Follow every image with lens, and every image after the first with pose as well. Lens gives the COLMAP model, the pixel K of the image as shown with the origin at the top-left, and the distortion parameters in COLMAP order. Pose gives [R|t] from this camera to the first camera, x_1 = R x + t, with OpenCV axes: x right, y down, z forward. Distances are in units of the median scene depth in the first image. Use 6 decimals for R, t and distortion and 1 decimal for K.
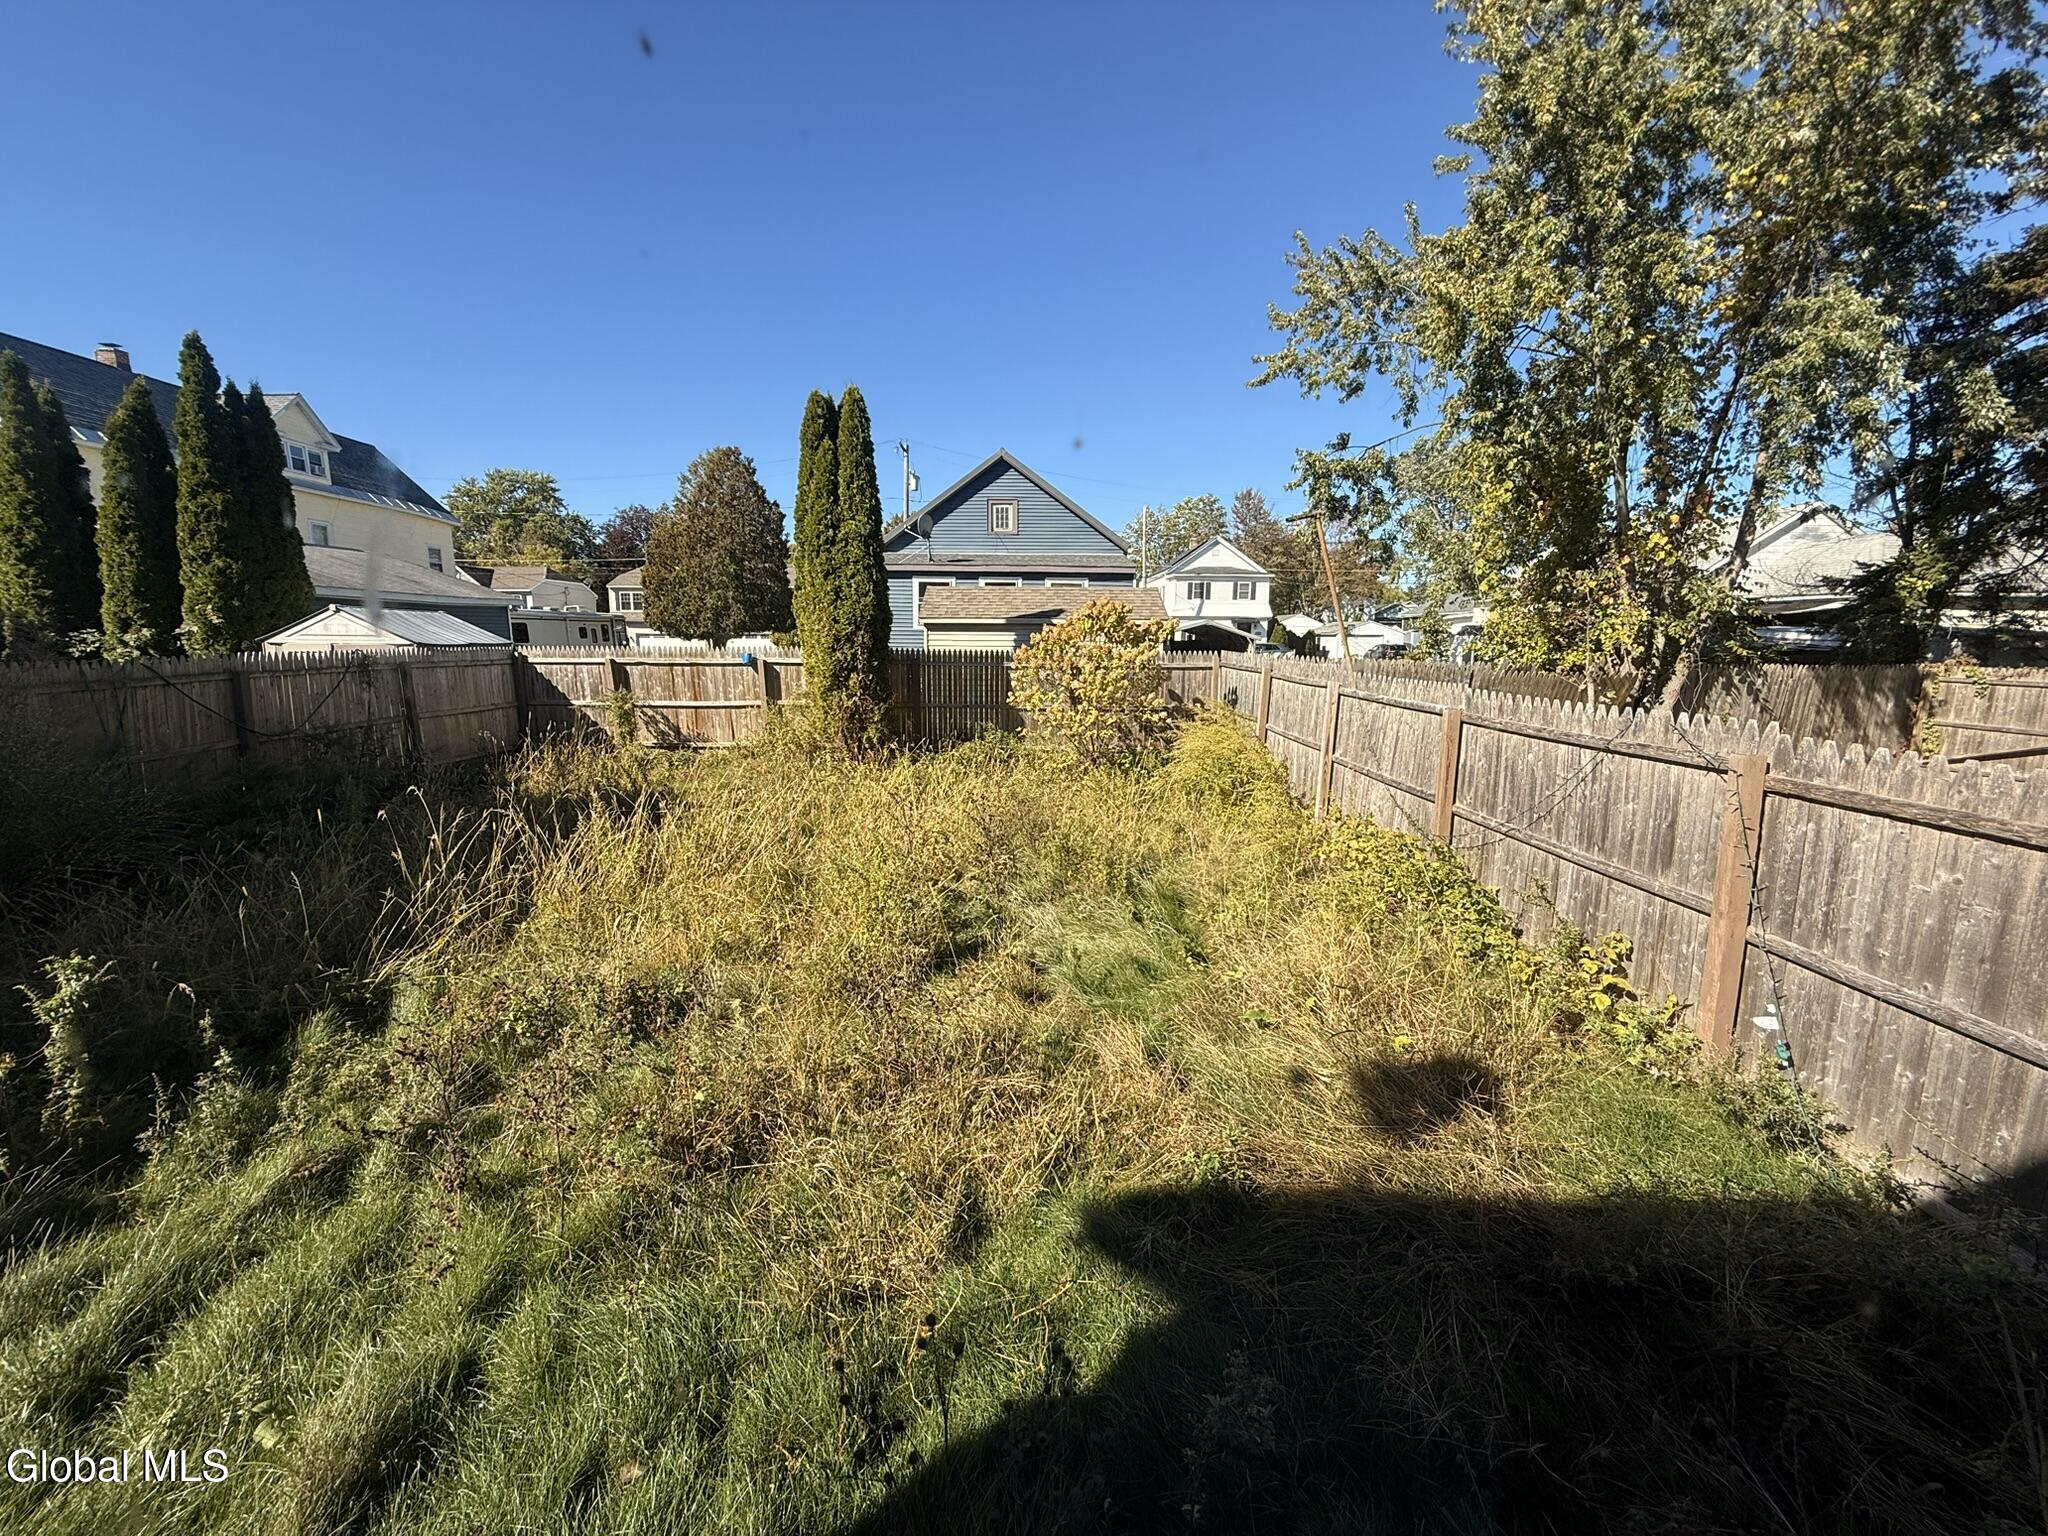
lens RADIAL K [[815.8, 0, 1019.5], [0, 815.8, 764.4], [0, 0, 1]] dist [0.000733, -0.000476]
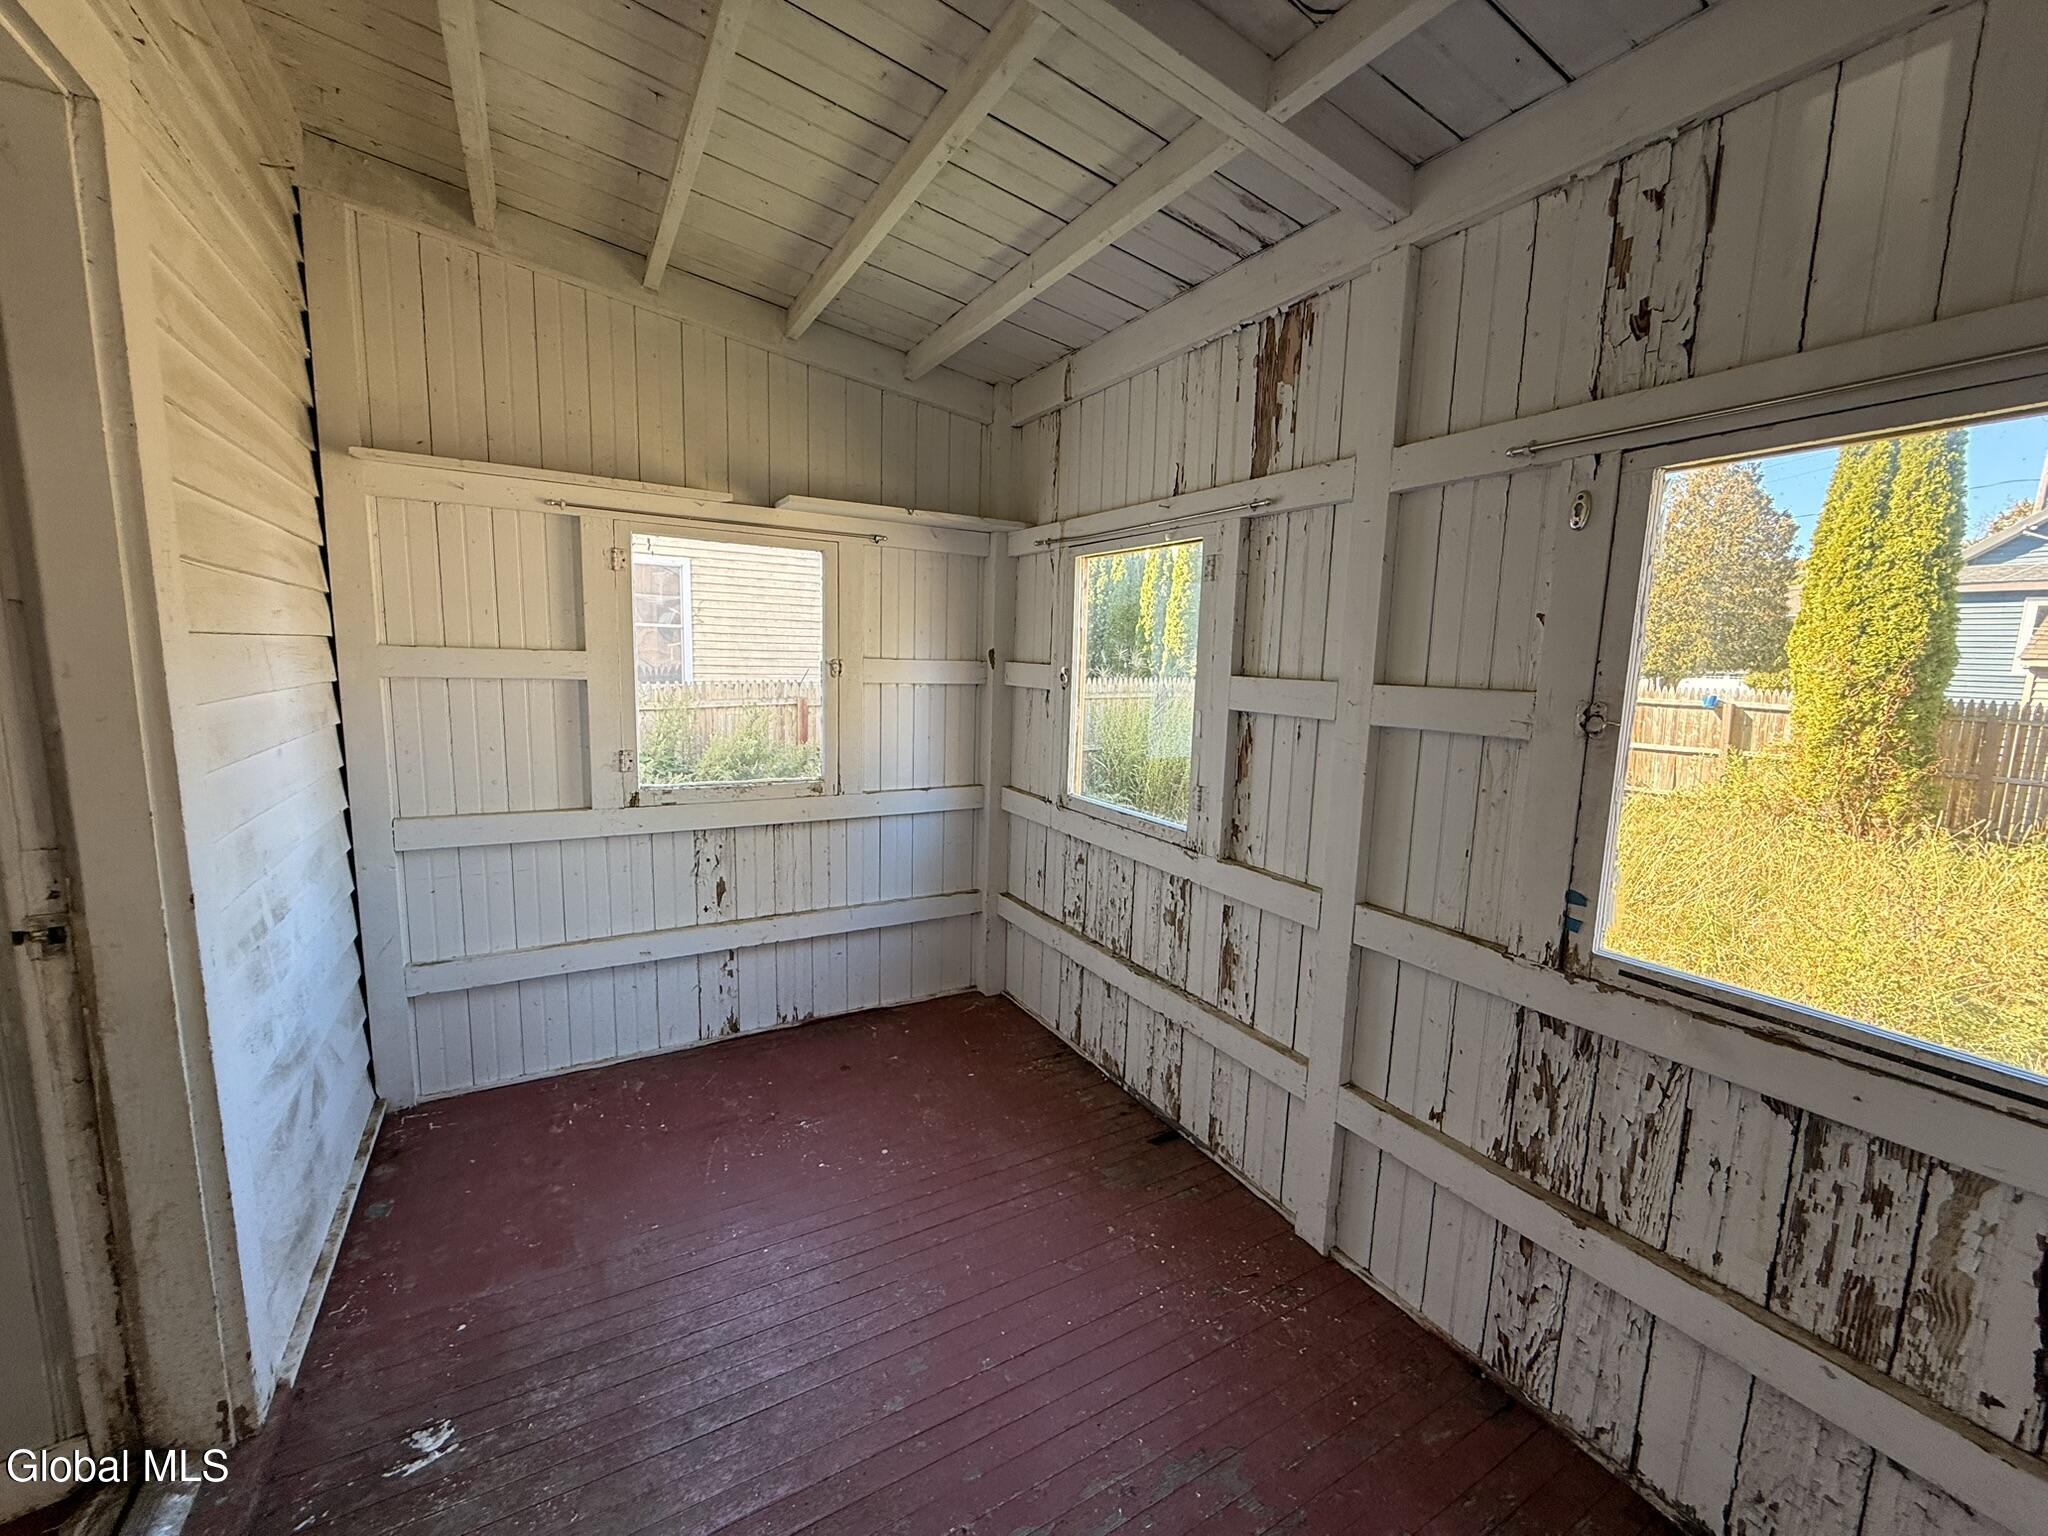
lens RADIAL K [[815.8, 0, 1019.5], [0, 815.8, 764.4], [0, 0, 1]] dist [0.000733, -0.000476]
pose [[0.525788, 0.121304, -0.841922, 0.033772], [-0.155068, 0.986862, 0.045346, 0.016698], [0.836362, 0.106713, 0.537691, -0.118831]]
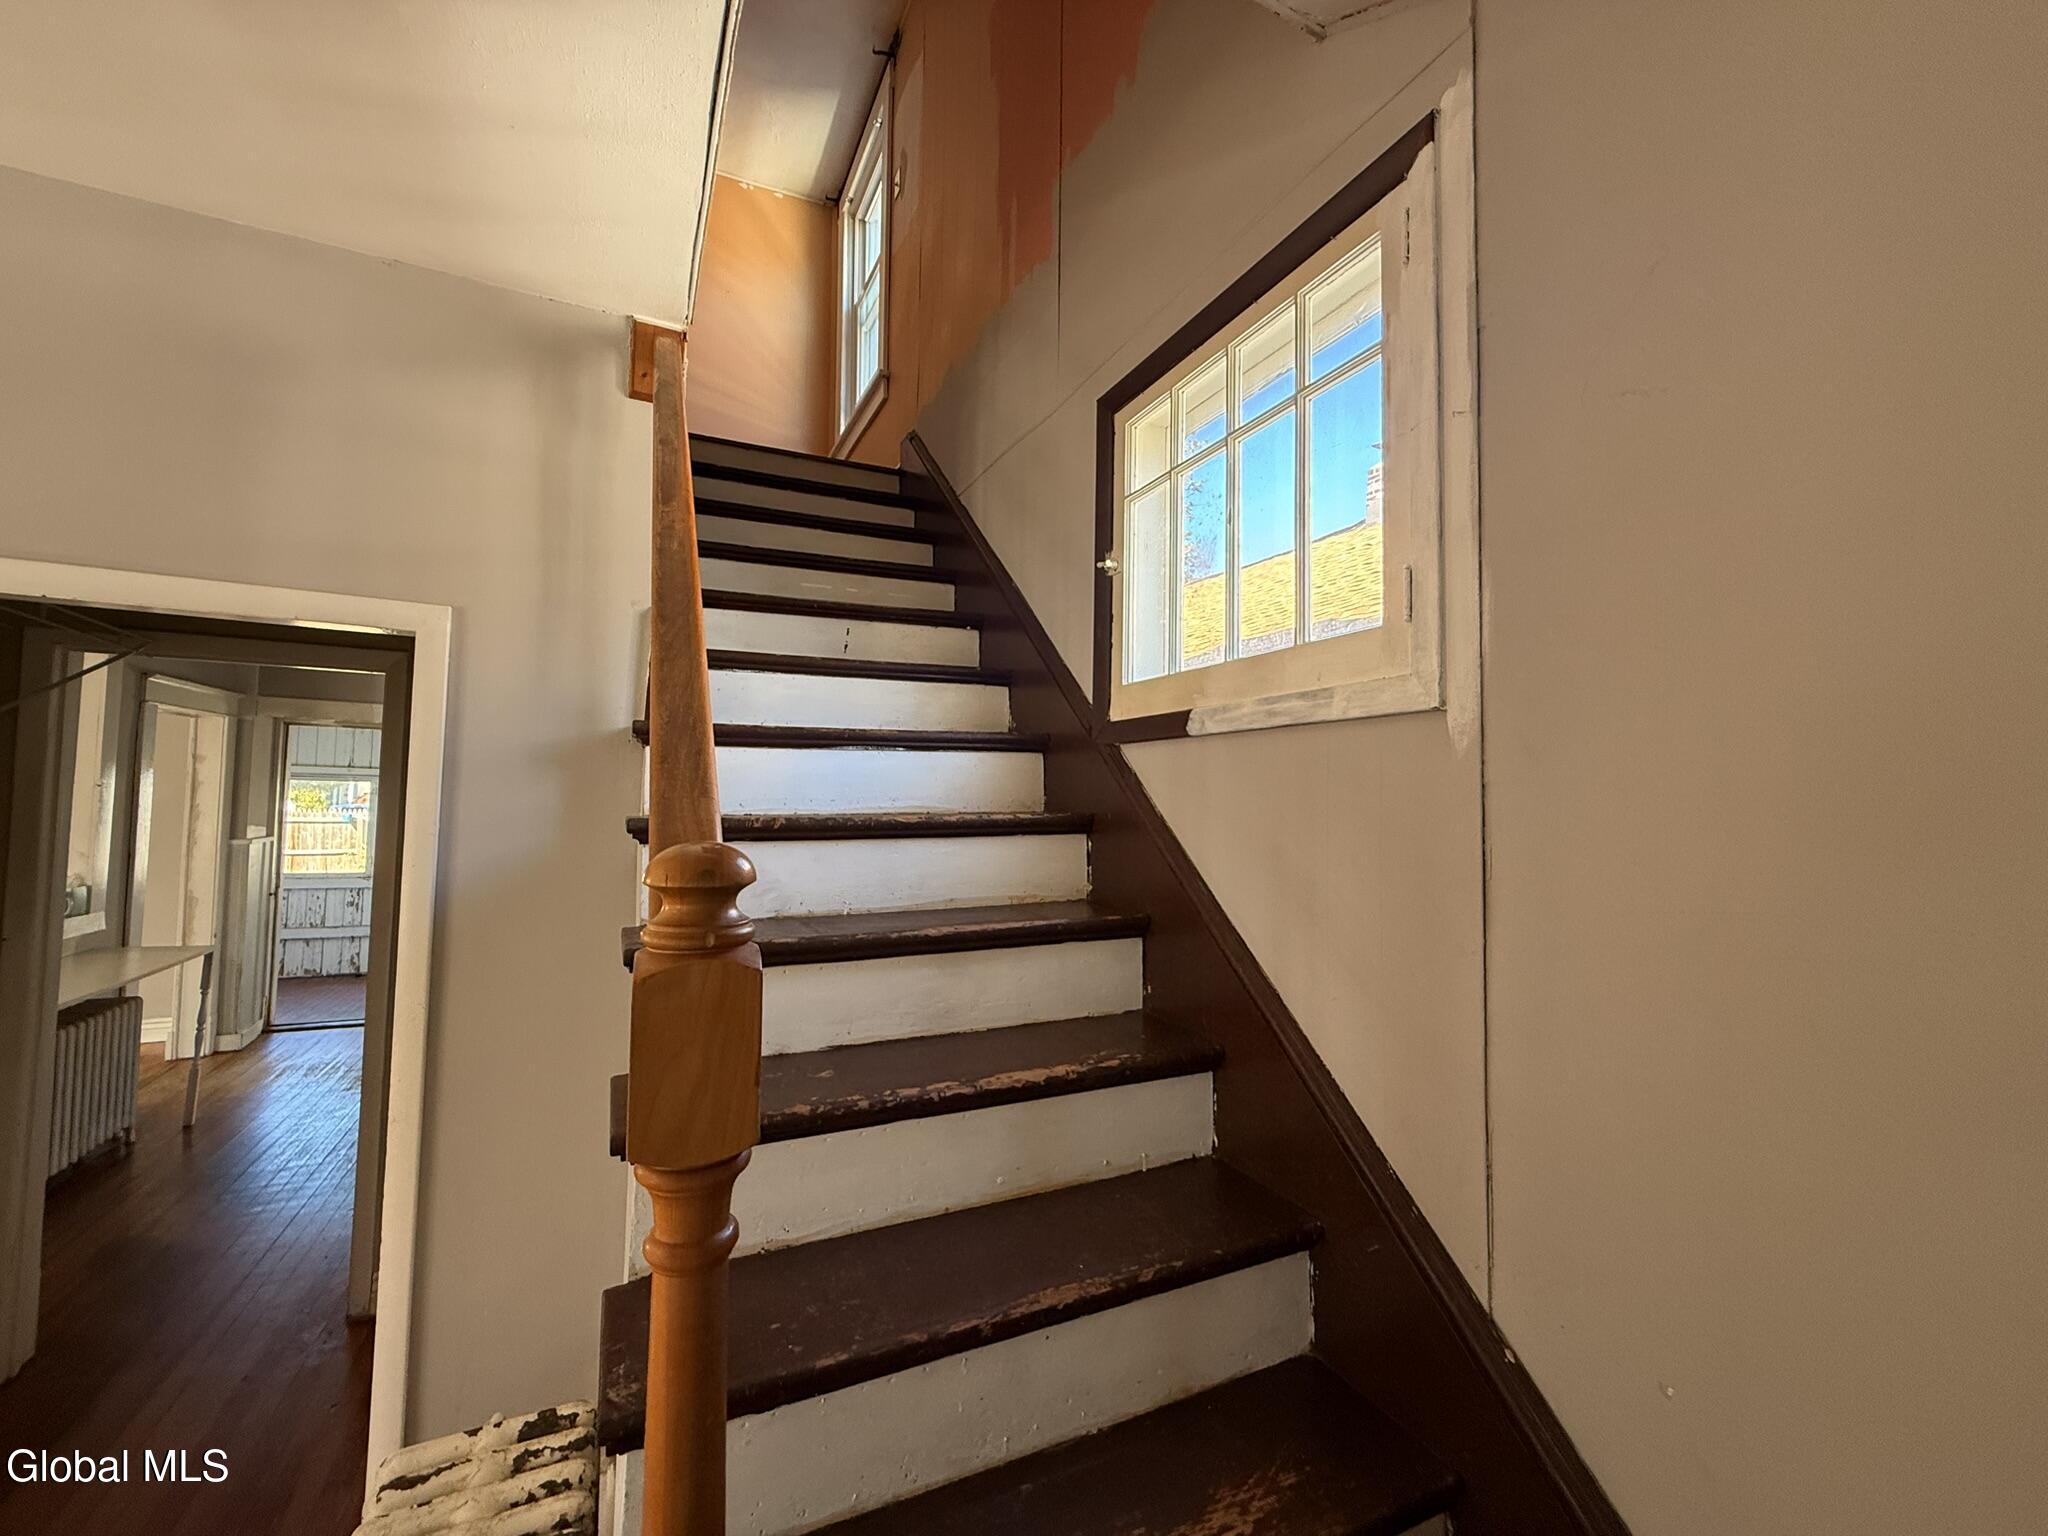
lens RADIAL K [[815.8, 0, 1019.5], [0, 815.8, 764.4], [0, 0, 1]] dist [0.000733, -0.000476]
pose [[0.892044, 0.035177, 0.450578, 0.052813], [0.052743, 0.982051, -0.181088, 0.089827], [-0.448860, 0.185304, 0.874178, -0.727328]]
